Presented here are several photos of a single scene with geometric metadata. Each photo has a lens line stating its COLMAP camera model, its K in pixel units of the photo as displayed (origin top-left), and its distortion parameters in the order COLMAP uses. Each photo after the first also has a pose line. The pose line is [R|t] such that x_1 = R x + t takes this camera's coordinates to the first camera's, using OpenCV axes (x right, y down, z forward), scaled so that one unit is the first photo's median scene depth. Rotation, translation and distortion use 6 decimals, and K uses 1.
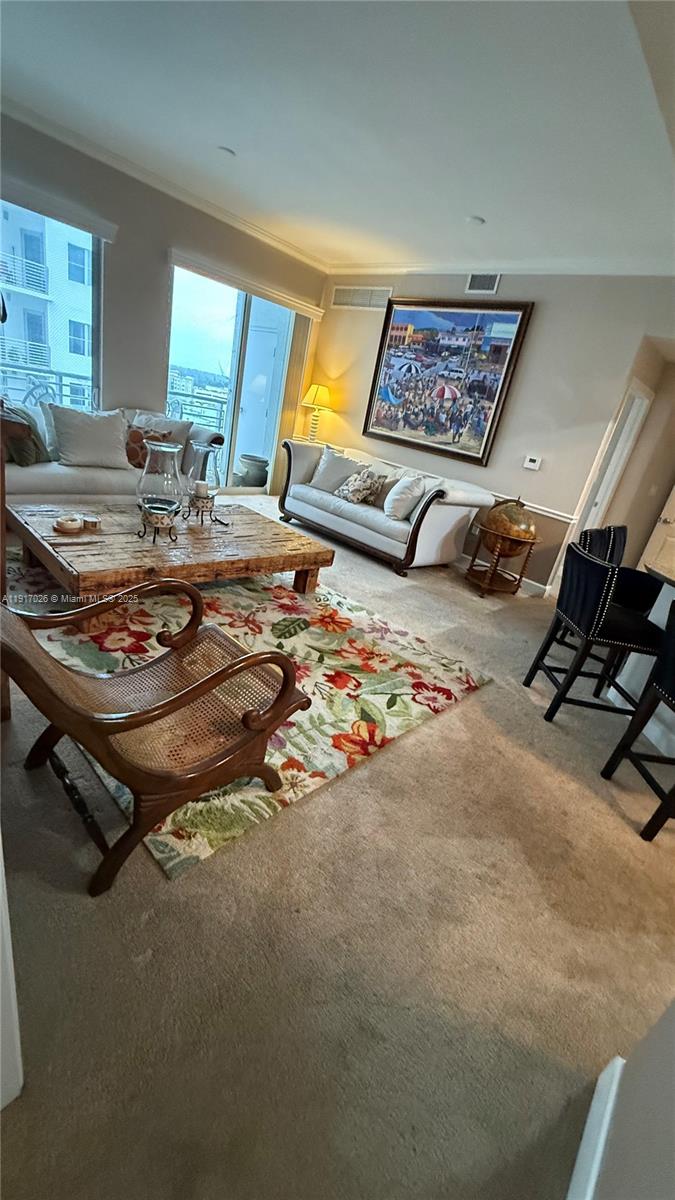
lens RADIAL K [[477.6, 0, 340.2], [0, 477.6, 596.5], [0, 0, 1]] dist [-0.001420, 0.000712]
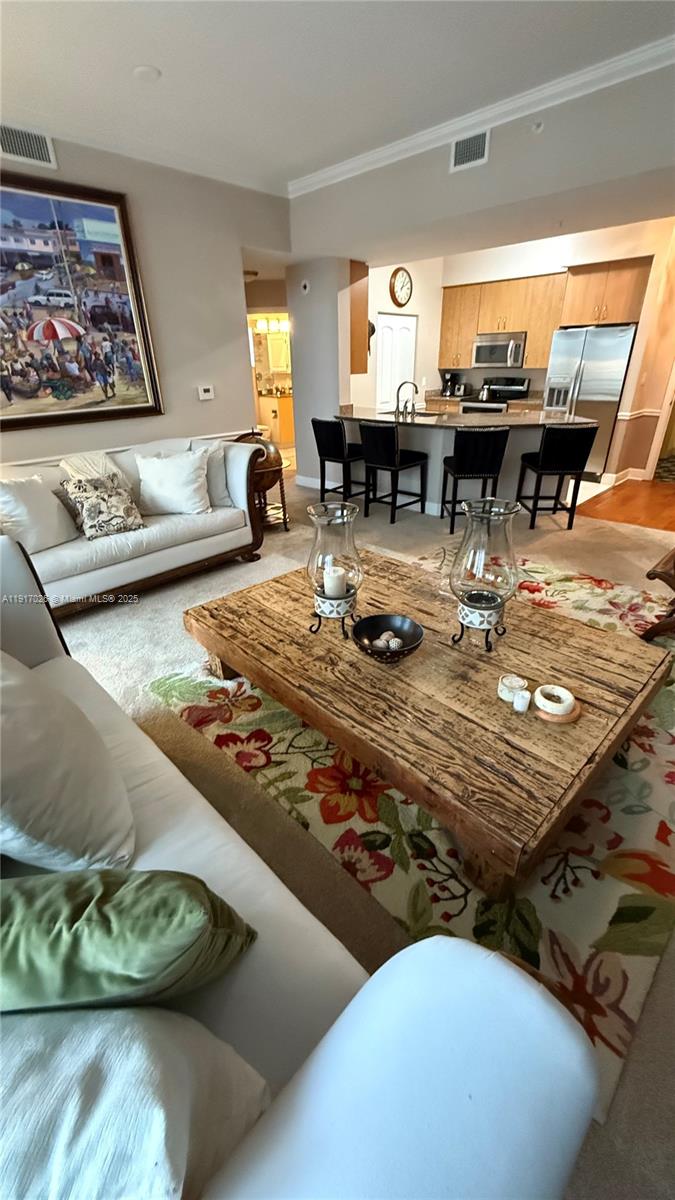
lens RADIAL K [[477.6, 0, 338.7], [0, 477.6, 595.3], [0, 0, 1]] dist [-0.001420, 0.000712]
pose [[0.024675, -0.612357, 0.790196, -0.578124], [0.403448, 0.729308, 0.552575, -0.404628], [-0.914670, 0.305169, 0.265050, 0.636656]]
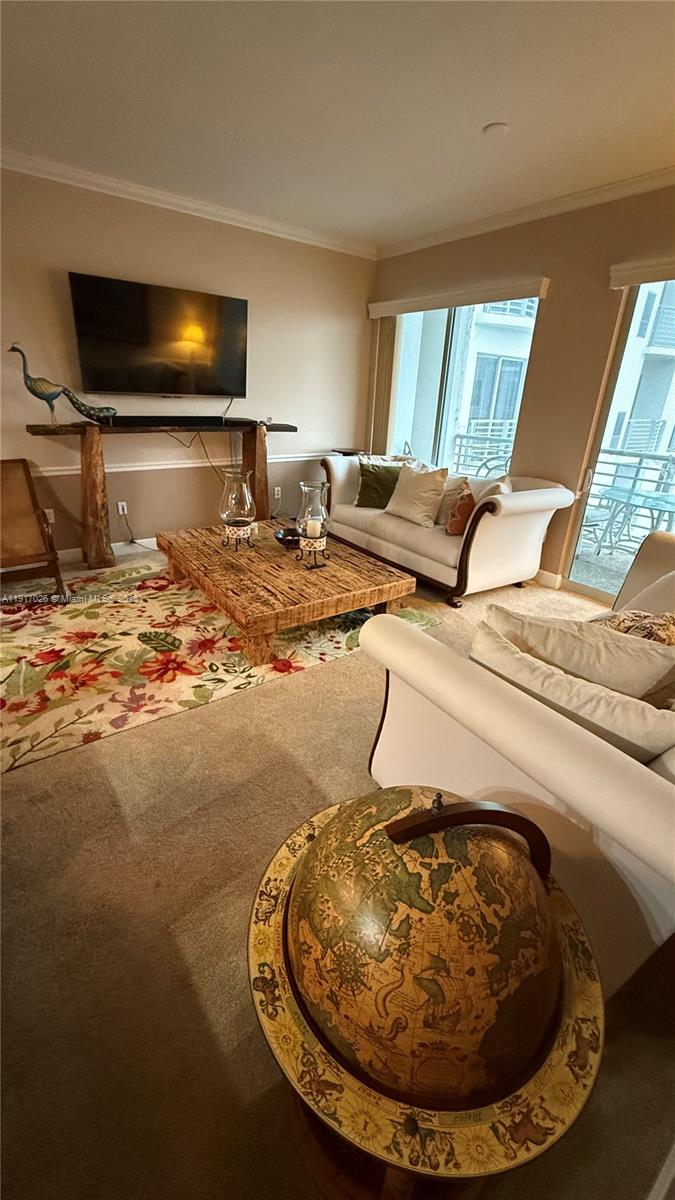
lens RADIAL K [[477.6, 0, 338.0], [0, 477.6, 596.9], [0, 0, 1]] dist [-0.001420, 0.000712]
pose [[-0.173368, 0.196355, -0.965085, 0.505353], [-0.444277, 0.858959, 0.254573, -0.283529], [0.878955, 0.472900, -0.061680, 0.882459]]
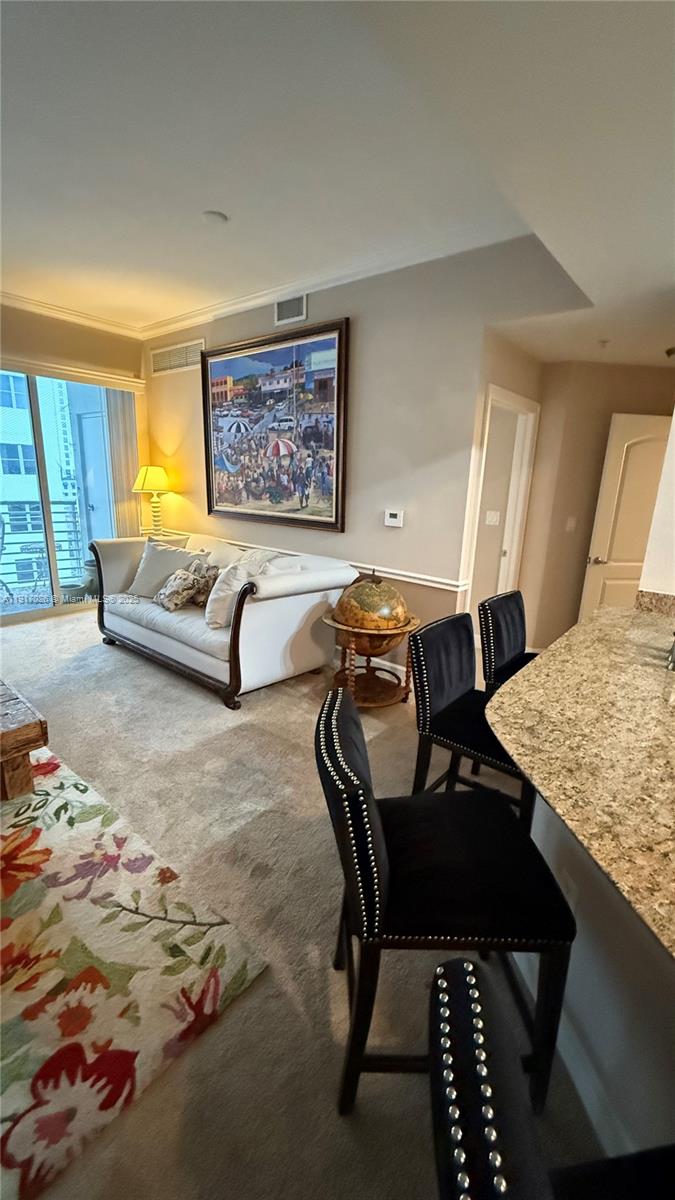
lens RADIAL K [[477.6, 0, 339.7], [0, 477.6, 595.5], [0, 0, 1]] dist [-0.001420, 0.000712]
pose [[0.985103, -0.171209, 0.016122, 0.289163], [0.171831, 0.976285, -0.131688, -0.082615], [0.006807, 0.132496, 0.991160, 0.290001]]
